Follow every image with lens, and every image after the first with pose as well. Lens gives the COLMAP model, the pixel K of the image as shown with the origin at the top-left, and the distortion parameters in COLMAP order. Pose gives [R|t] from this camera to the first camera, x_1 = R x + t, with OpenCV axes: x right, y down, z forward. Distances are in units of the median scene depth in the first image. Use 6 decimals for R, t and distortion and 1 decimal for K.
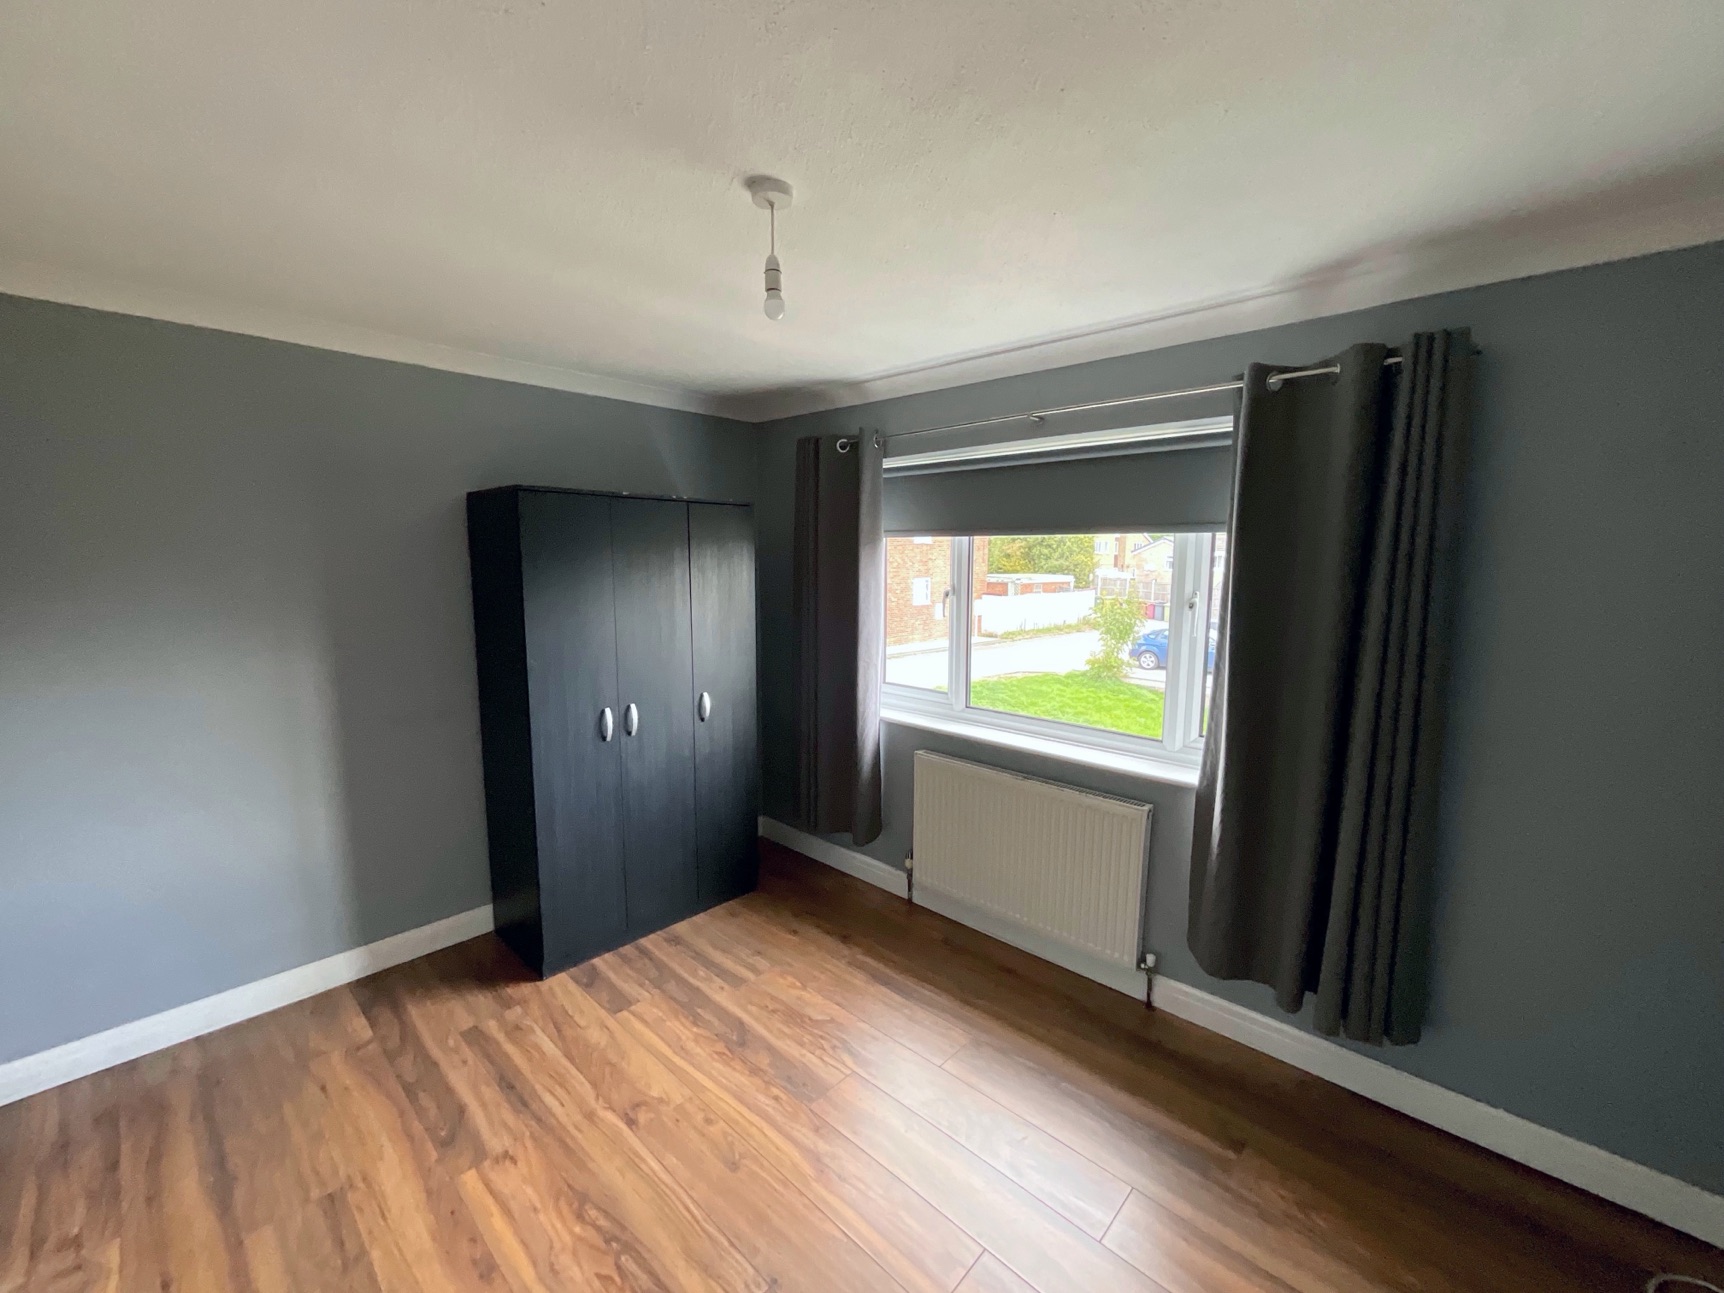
lens RADIAL K [[698.2, 0, 866.2], [0, 698.2, 638.7], [0, 0, 1]] dist [-0.003053, 0.002694]
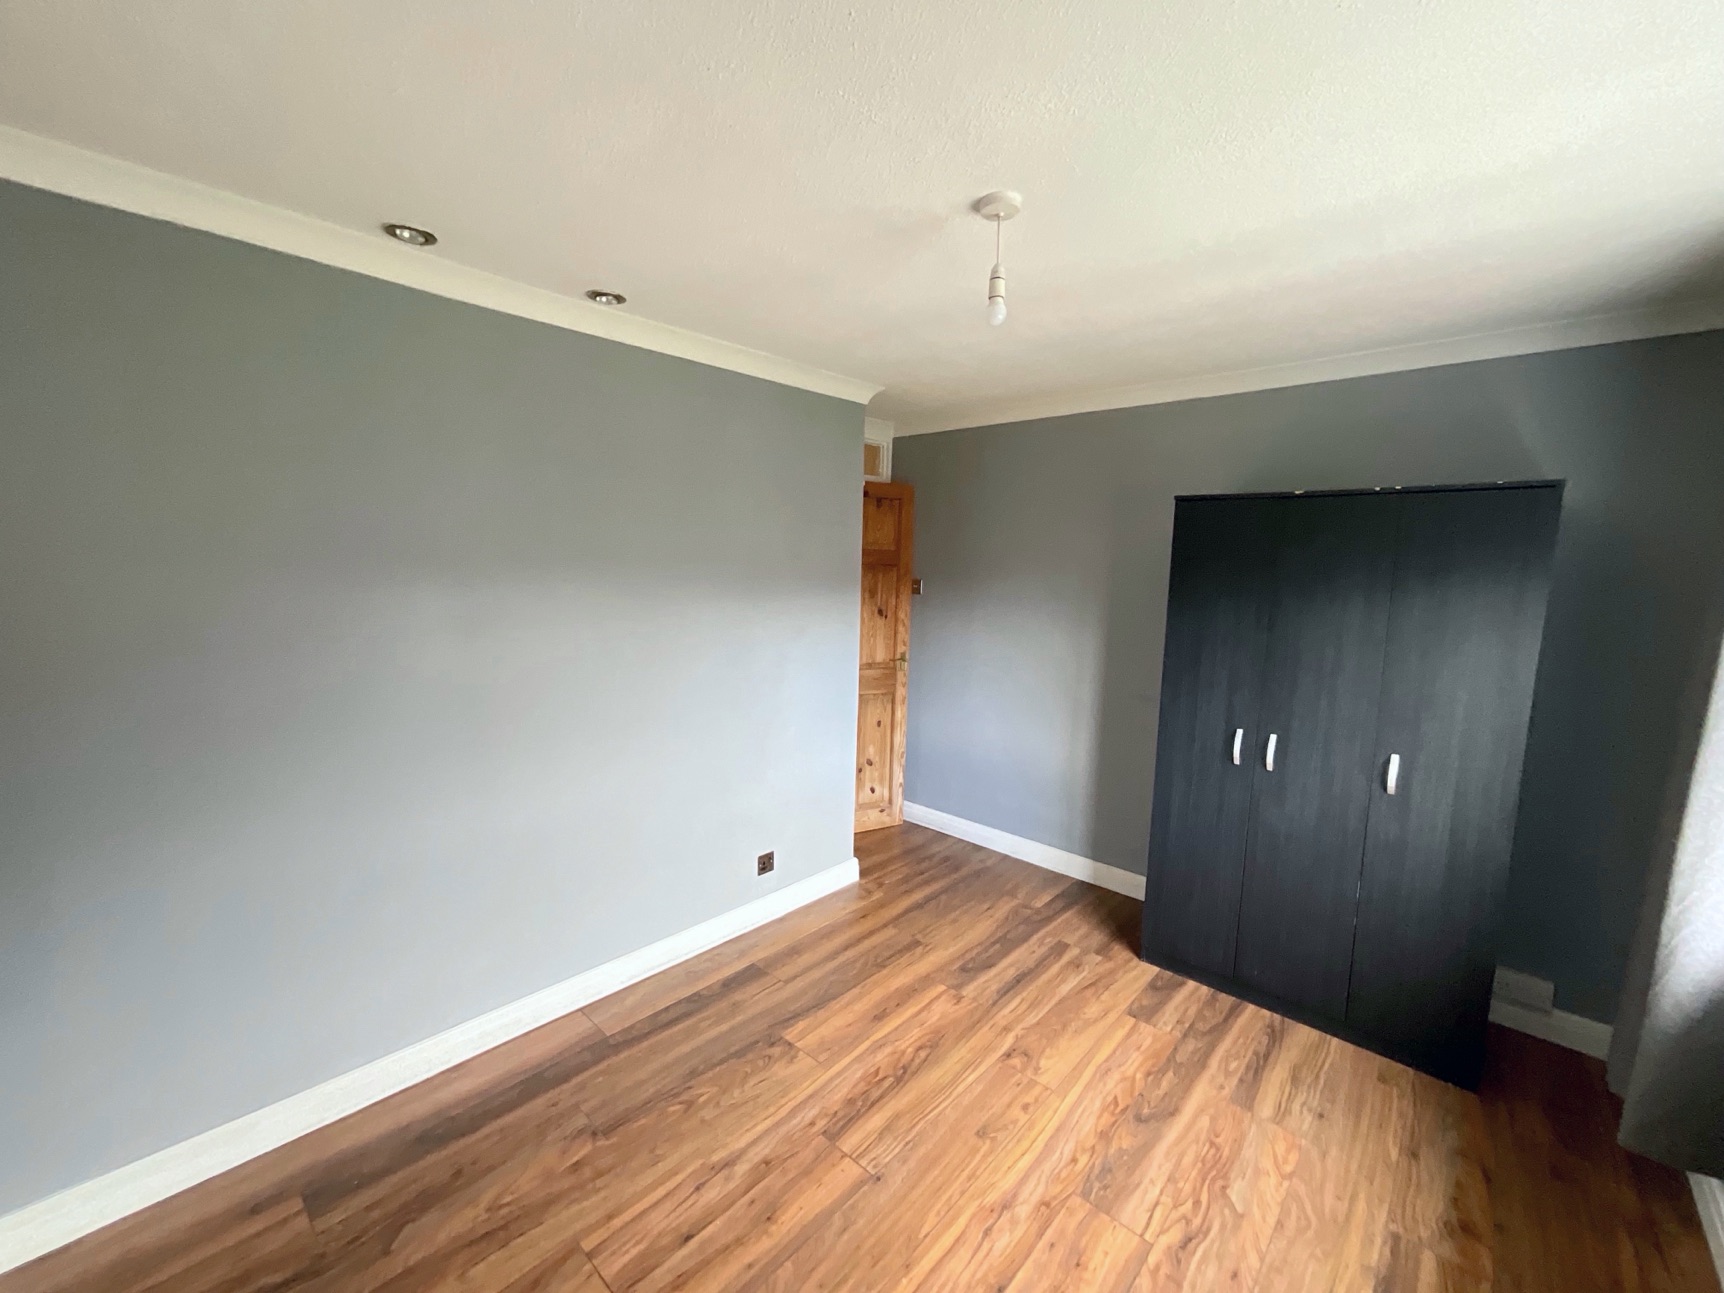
lens RADIAL K [[698.2, 0, 867.1], [0, 698.2, 655.9], [0, 0, 1]] dist [-0.003053, 0.002694]
pose [[0.019922, 0.131625, -0.991099, 0.665237], [-0.139679, 0.981941, 0.127601, -0.060015], [0.989996, 0.135894, 0.037948, 0.600748]]
